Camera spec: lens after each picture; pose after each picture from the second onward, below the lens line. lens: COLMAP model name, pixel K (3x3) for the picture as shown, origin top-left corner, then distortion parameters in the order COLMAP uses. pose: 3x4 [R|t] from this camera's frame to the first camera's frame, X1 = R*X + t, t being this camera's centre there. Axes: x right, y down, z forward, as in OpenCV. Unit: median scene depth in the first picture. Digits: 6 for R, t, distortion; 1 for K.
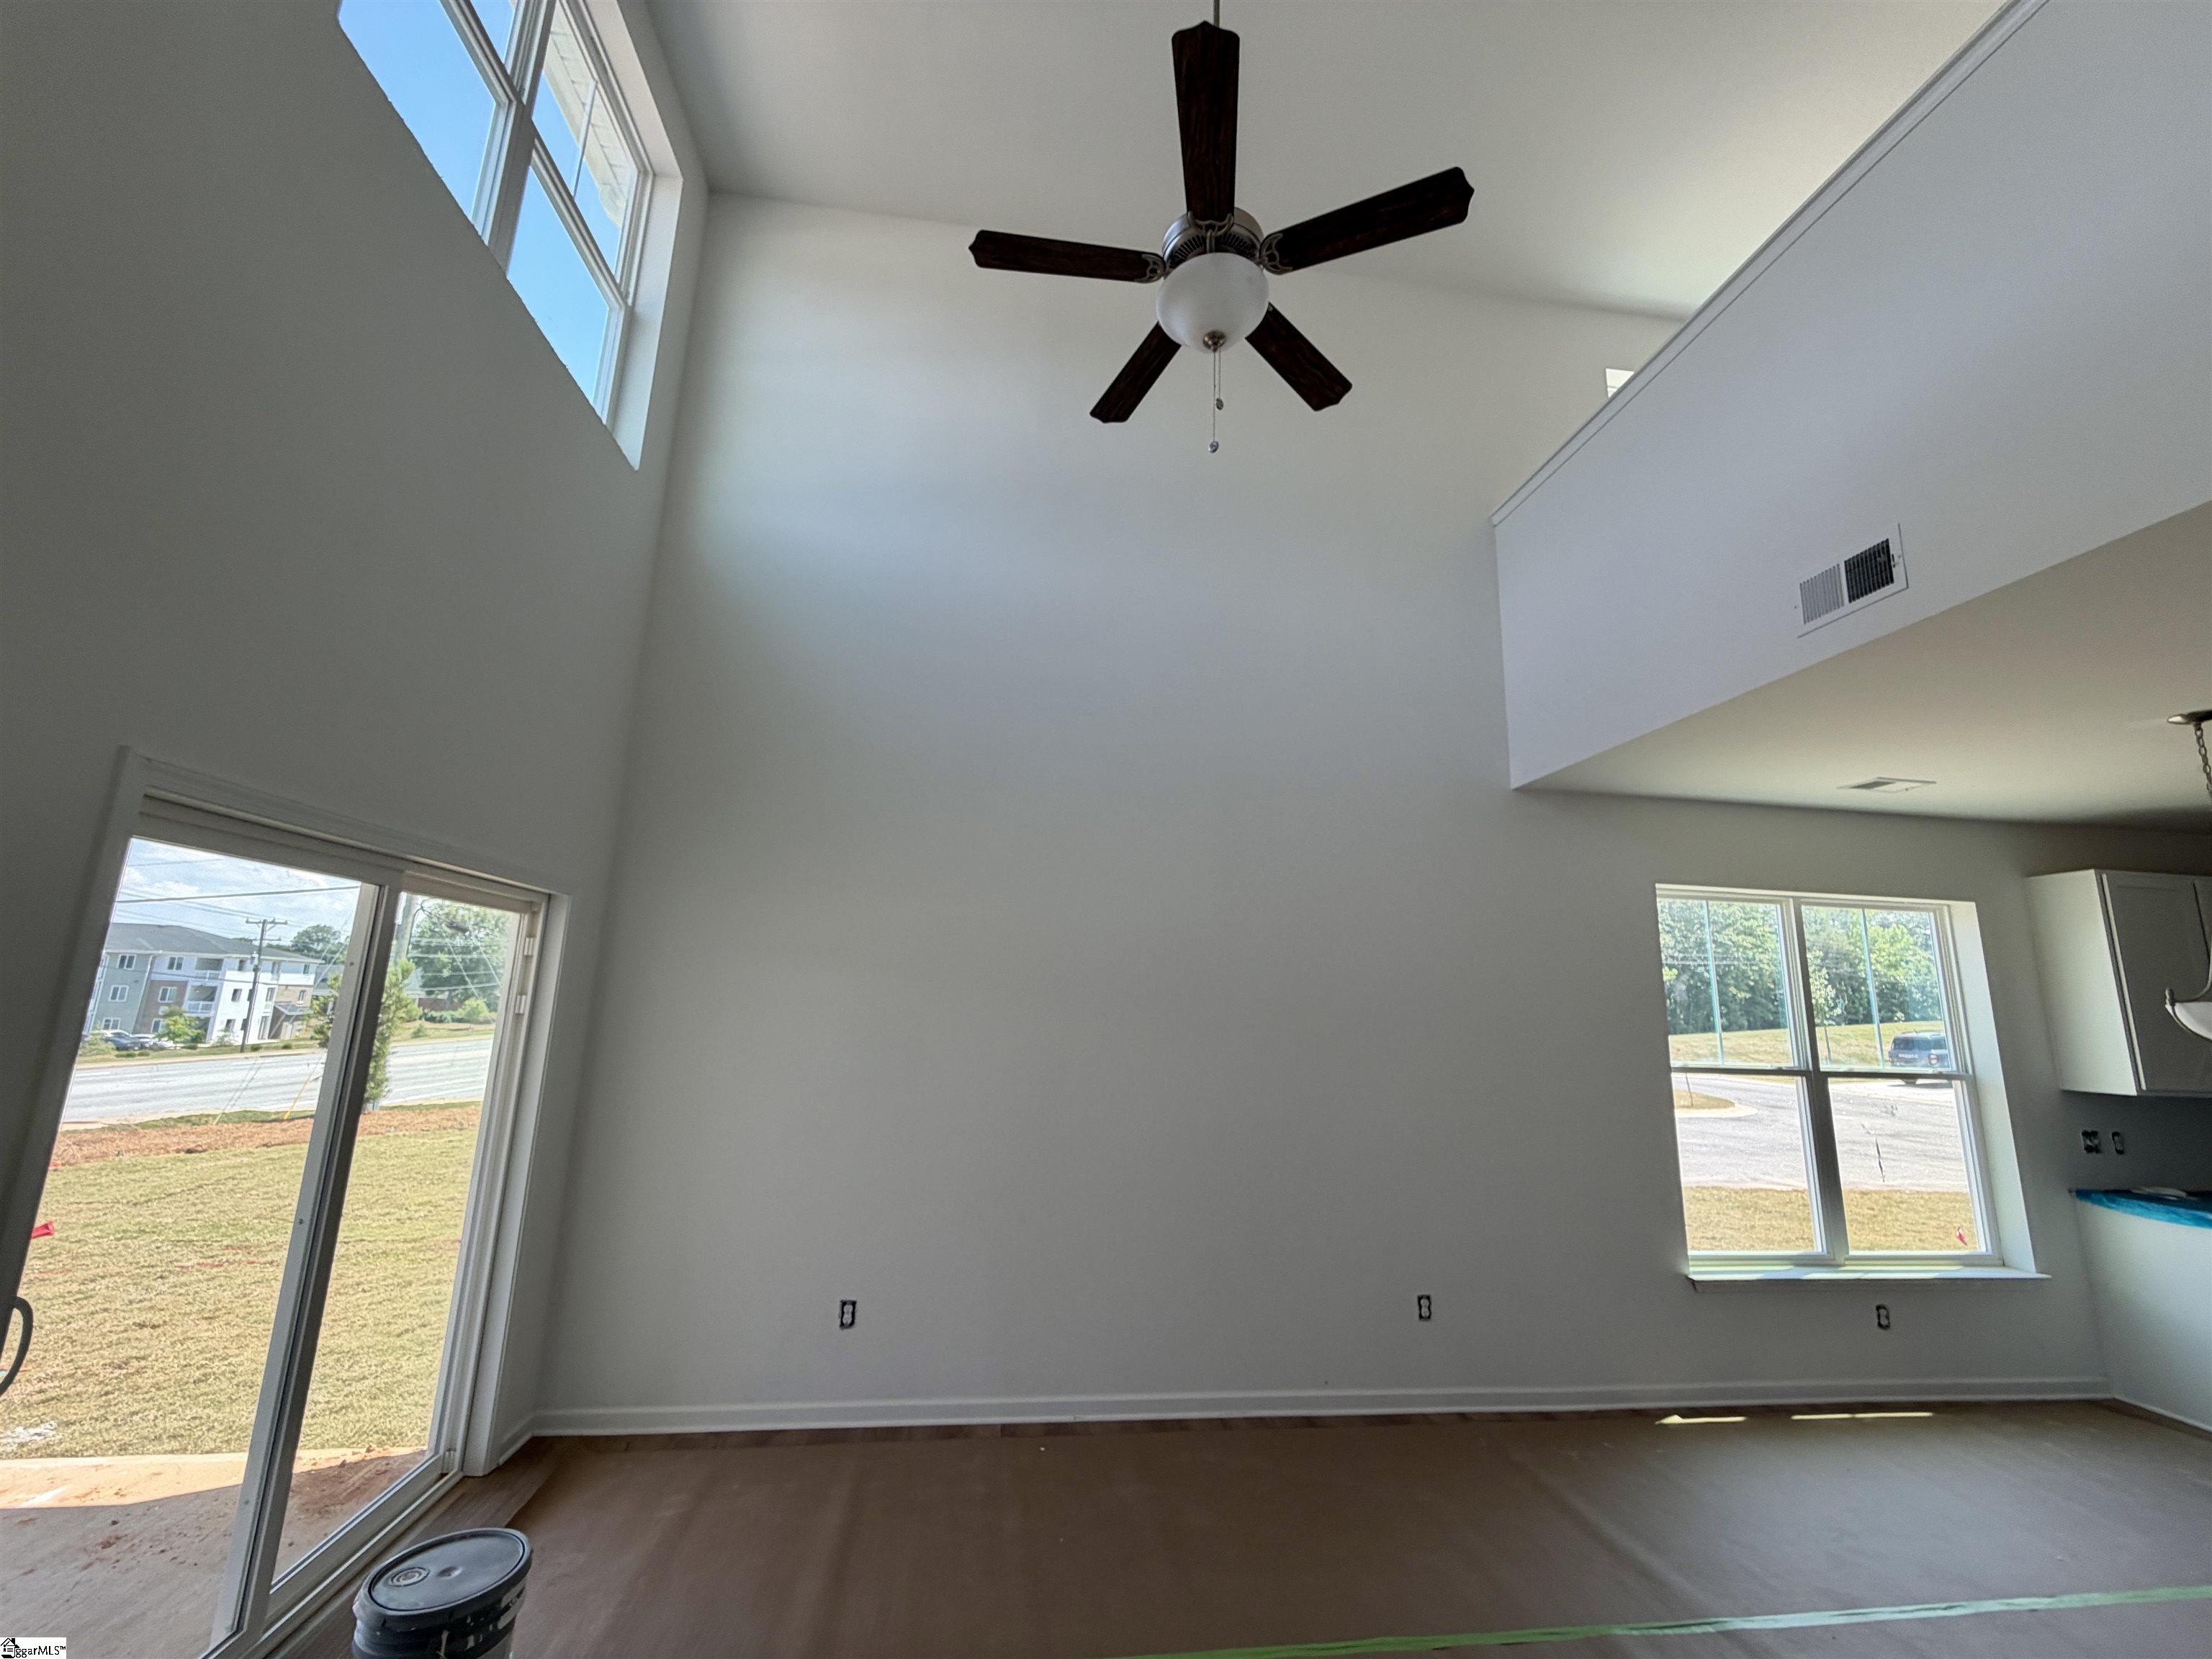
lens RADIAL K [[888.2, 0, 1106.0], [0, 888.2, 829.5], [0, 0, 1]] dist [-0.000068, -0.000028]
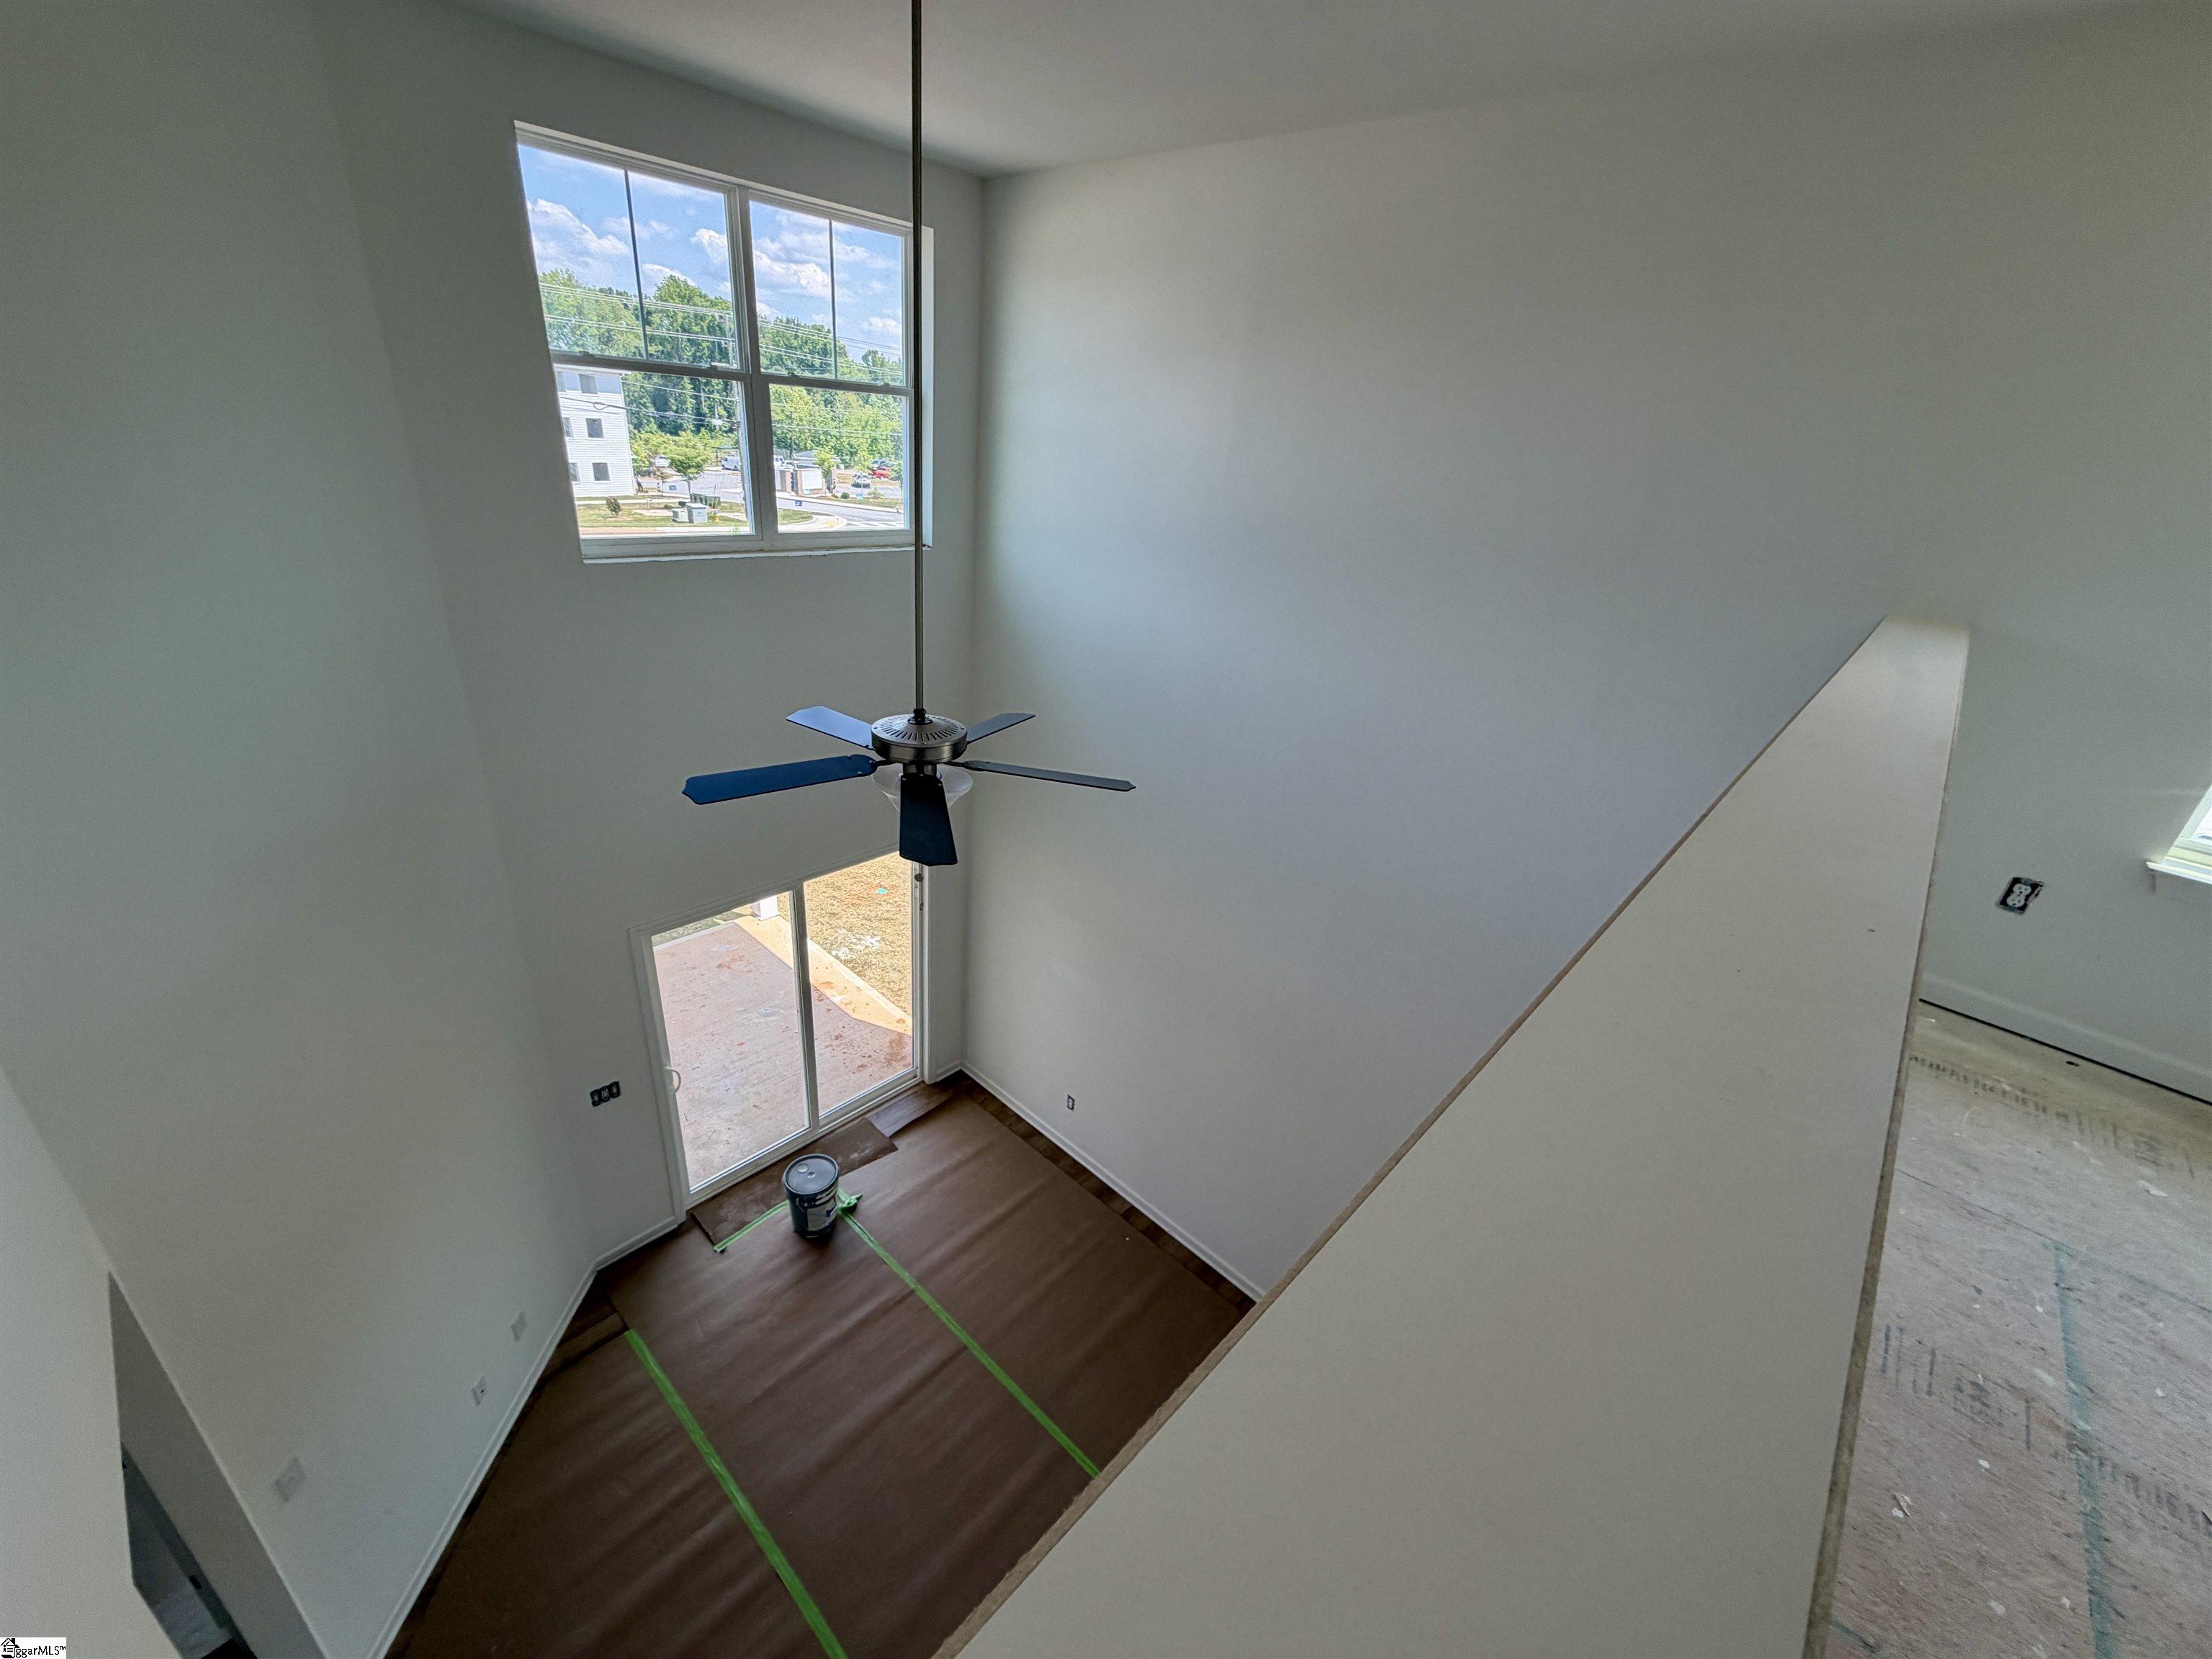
lens RADIAL K [[888.2, 0, 1106.0], [0, 888.2, 829.5], [0, 0, 1]] dist [-0.000068, -0.000028]
pose [[0.642567, 0.338205, -0.687550, 0.767682], [0.090543, 0.857514, 0.506430, -0.775485], [0.760861, -0.387668, 0.520388, 0.408008]]
